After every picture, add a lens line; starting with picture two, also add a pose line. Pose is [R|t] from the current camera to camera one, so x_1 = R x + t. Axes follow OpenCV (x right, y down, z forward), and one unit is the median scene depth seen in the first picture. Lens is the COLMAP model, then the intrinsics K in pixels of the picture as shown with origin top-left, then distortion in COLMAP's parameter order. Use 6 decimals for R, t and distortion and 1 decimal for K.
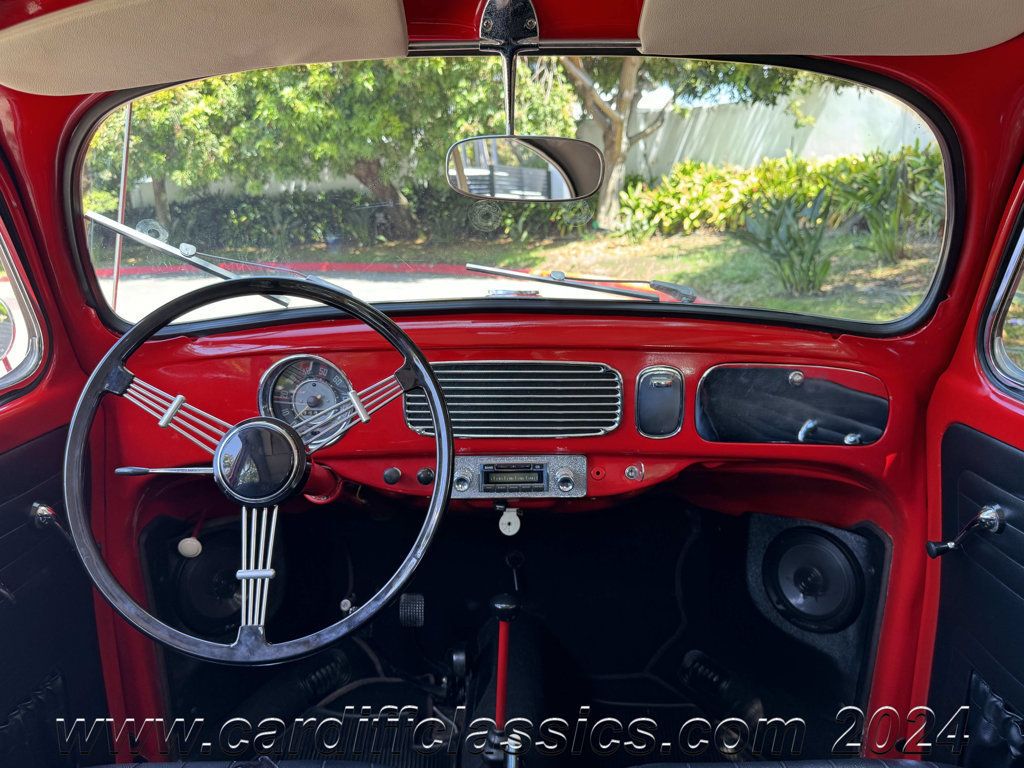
lens RADIAL K [[844.1, 0, 509.4], [0, 844.1, 384.5], [0, 0, 1]] dist [0.001193, -0.005462]
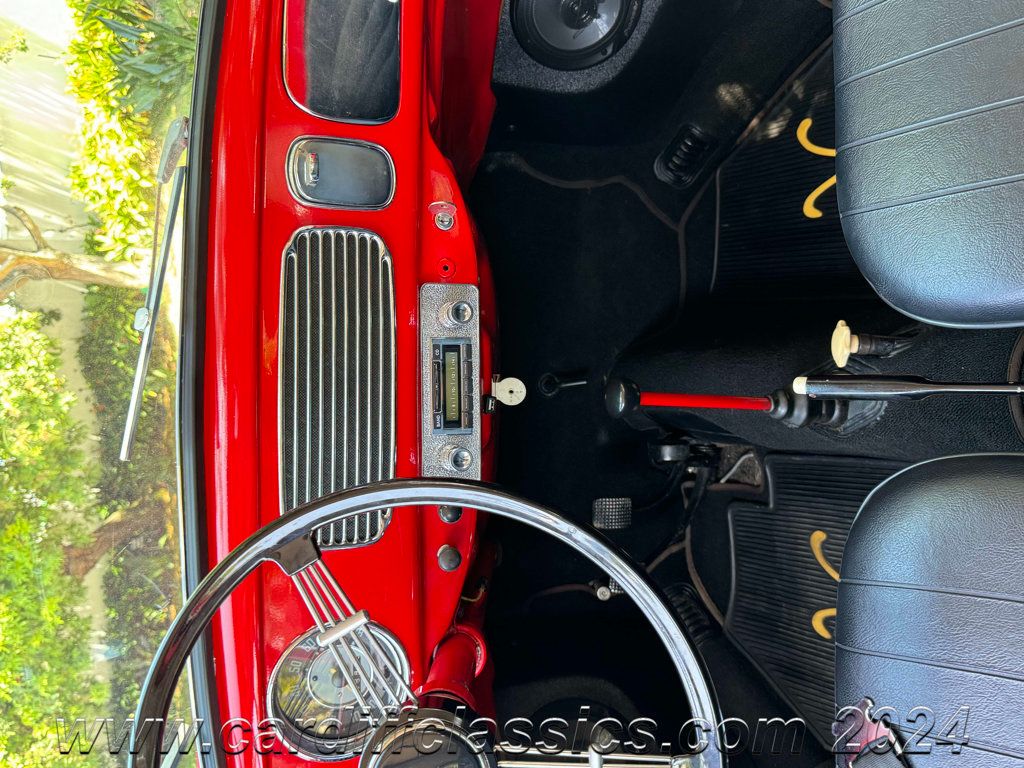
lens RADIAL K [[877.5, 0, 508.1], [0, 877.5, 382.3], [0, 0, 1]] dist [0.120414, -0.170923]
pose [[-0.001337, -0.999954, 0.009498, 0.000212], [0.982905, 0.000434, 0.184113, 0.003397], [-0.184108, 0.009582, 0.982859, 0.043552]]
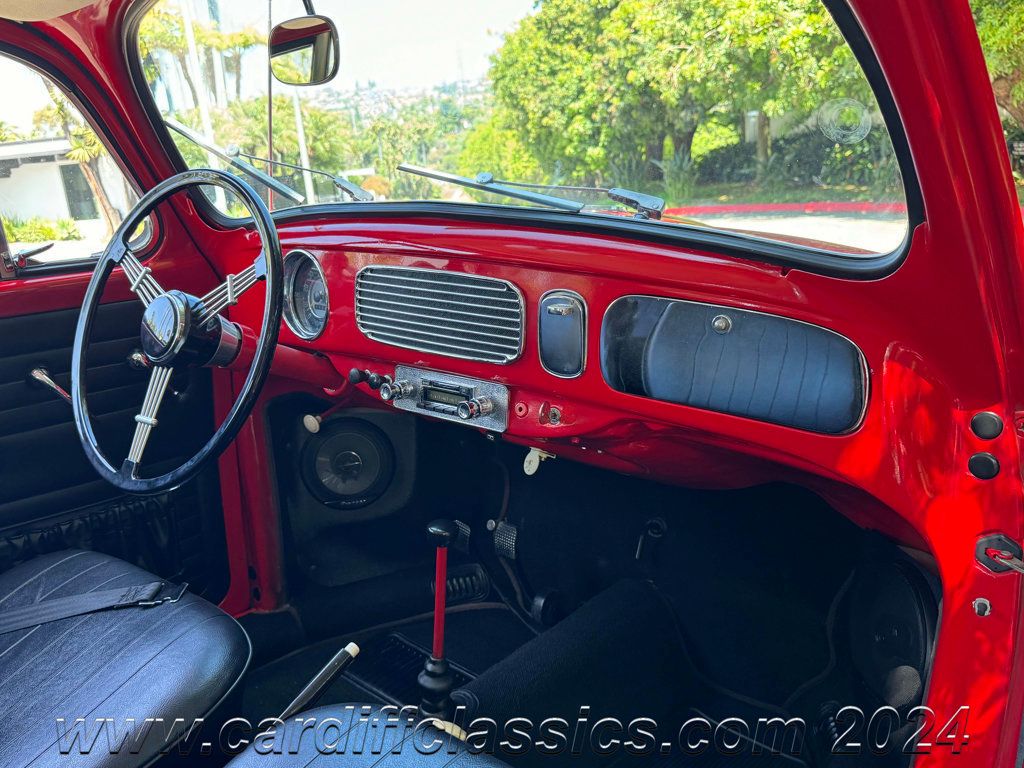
lens RADIAL K [[940.7, 0, 511.3], [0, 940.7, 382.2], [0, 0, 1]] dist [-0.007571, -0.005807]
pose [[0.740516, 0.151527, -0.654733, 0.121830], [-0.125370, 0.988294, 0.086928, -0.001038], [0.660241, 0.017712, 0.750845, 0.044706]]
